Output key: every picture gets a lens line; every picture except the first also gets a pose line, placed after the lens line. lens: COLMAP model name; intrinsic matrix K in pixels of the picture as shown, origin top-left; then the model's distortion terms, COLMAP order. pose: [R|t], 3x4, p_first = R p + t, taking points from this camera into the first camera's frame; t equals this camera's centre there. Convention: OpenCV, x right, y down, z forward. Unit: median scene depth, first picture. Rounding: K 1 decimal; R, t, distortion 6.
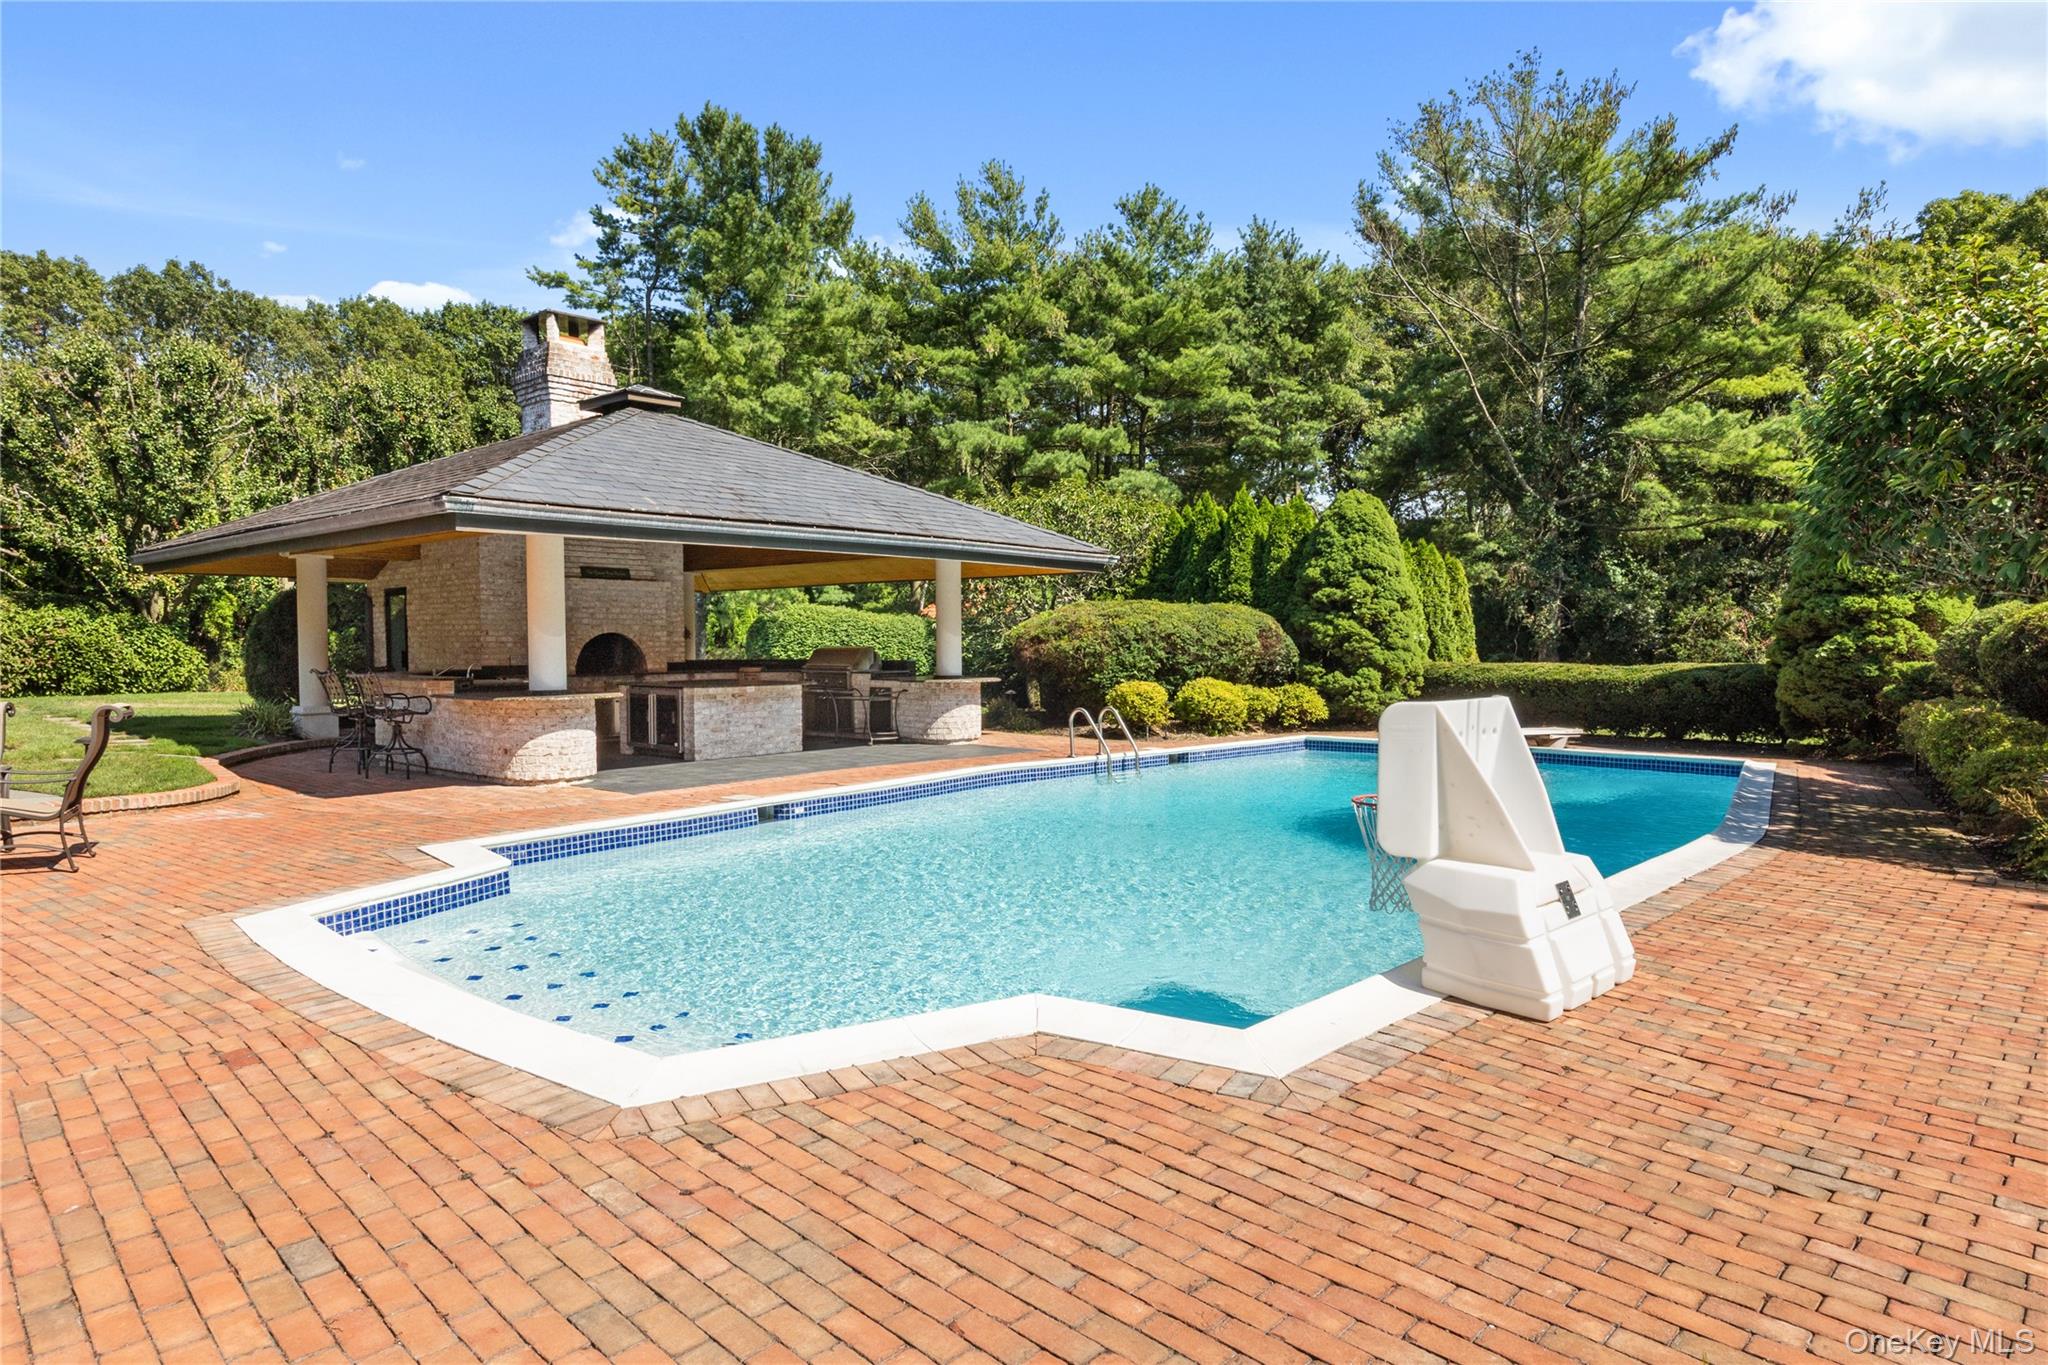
lens RADIAL K [[1260.7, 0, 1024.8], [0, 1260.7, 681.4], [0, 0, 1]] dist [0.000572, 0.000028]
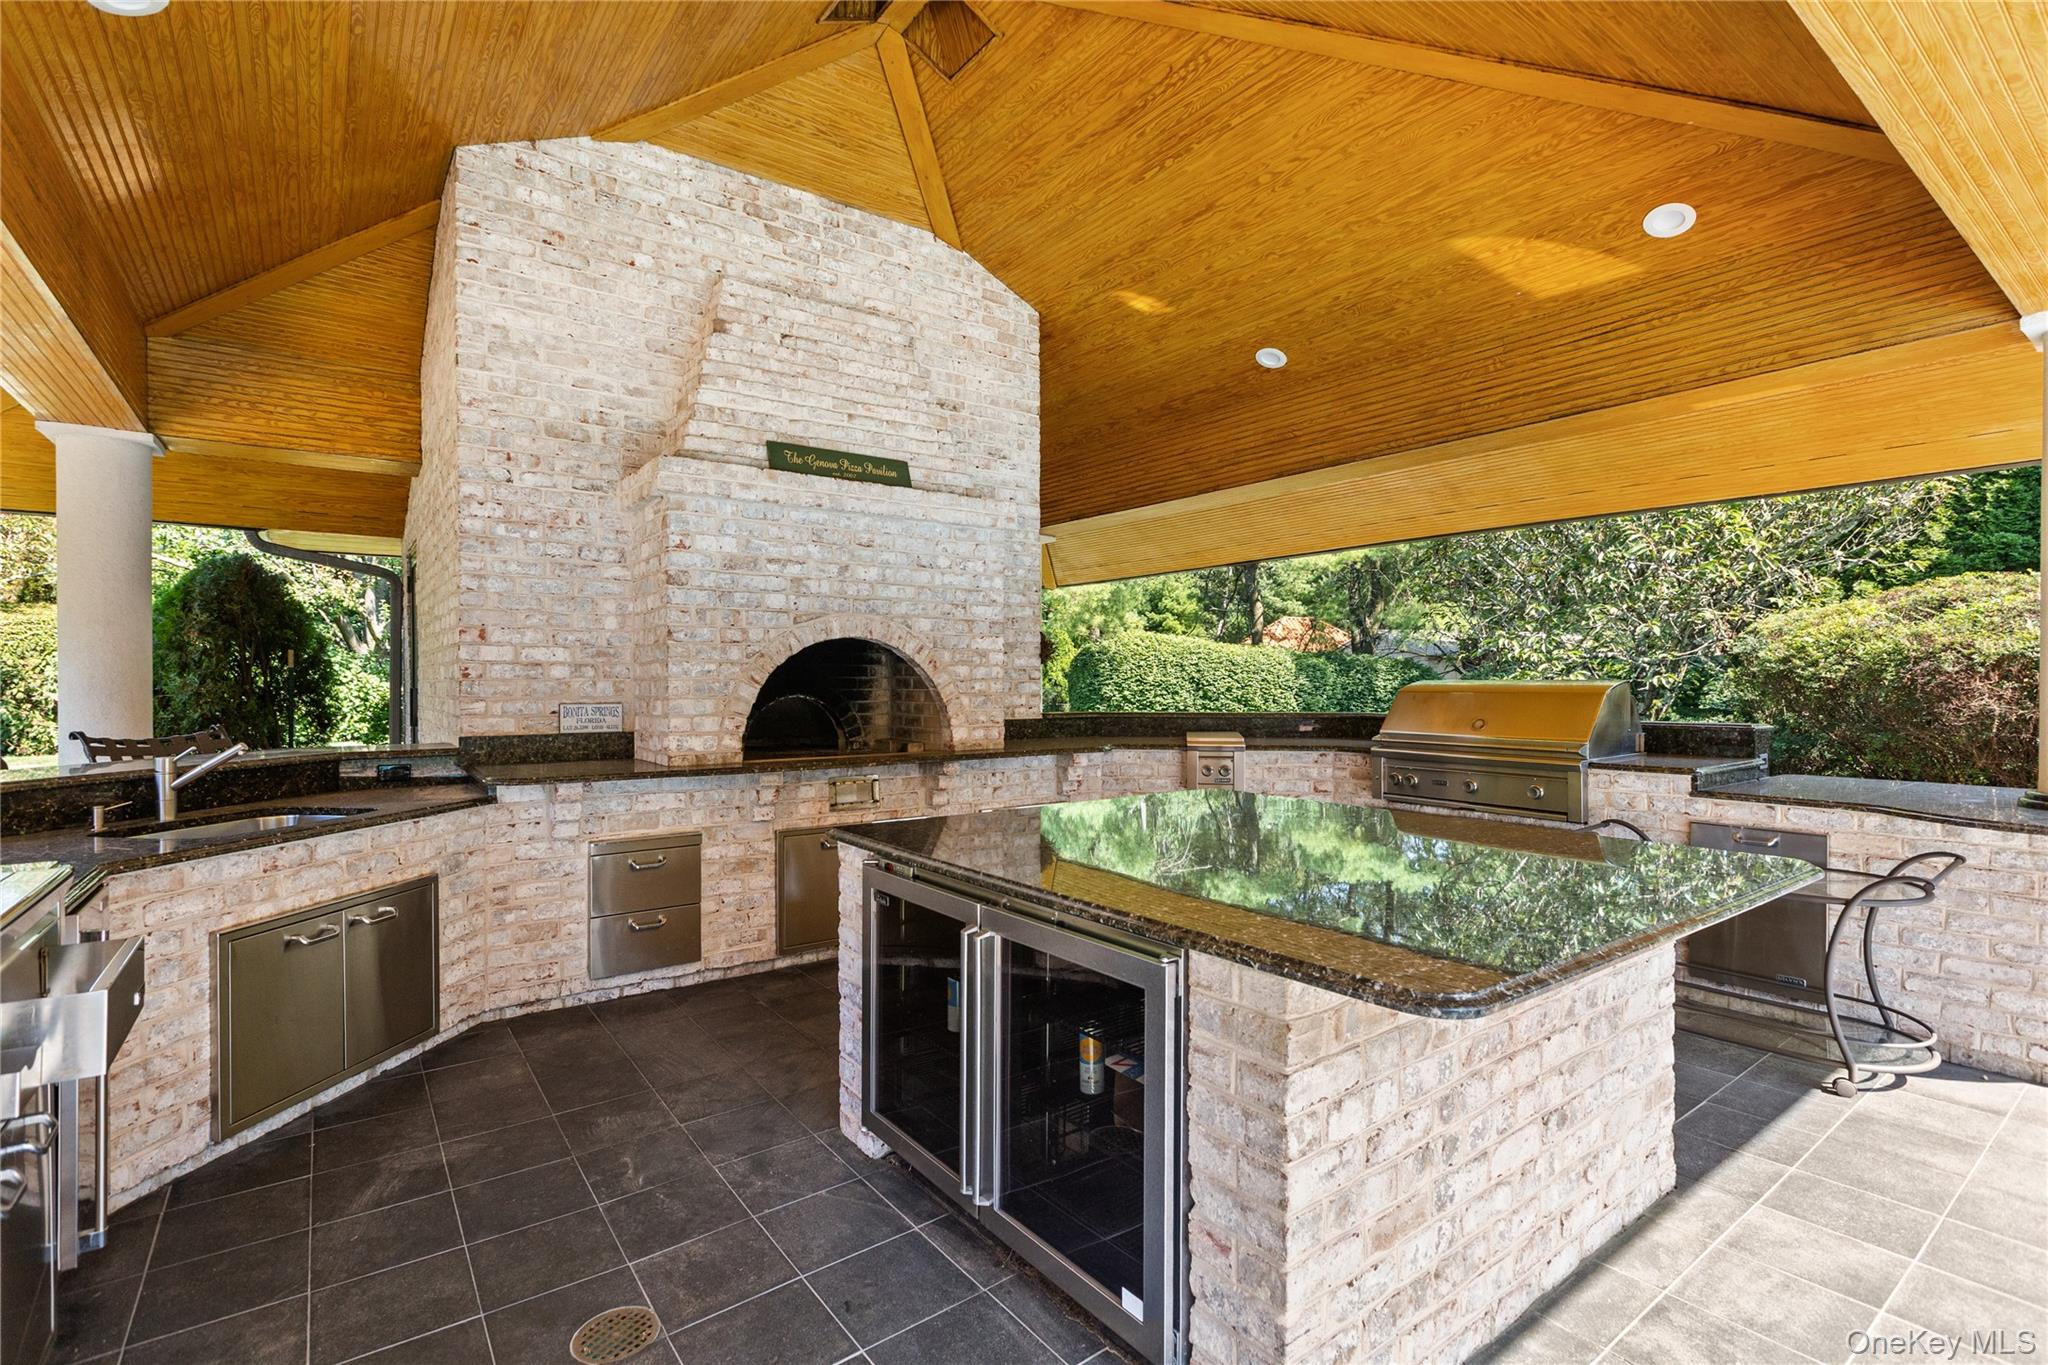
lens RADIAL K [[937.9, 0, 1023.6], [0, 937.9, 682.0], [0, 0, 1]] dist [-0.002965, -0.000223]
pose [[0.978013, 0.004374, -0.208499, -0.236096], [-0.011077, 0.999458, -0.030992, -0.019892], [0.208251, 0.032620, 0.977531, 0.781979]]
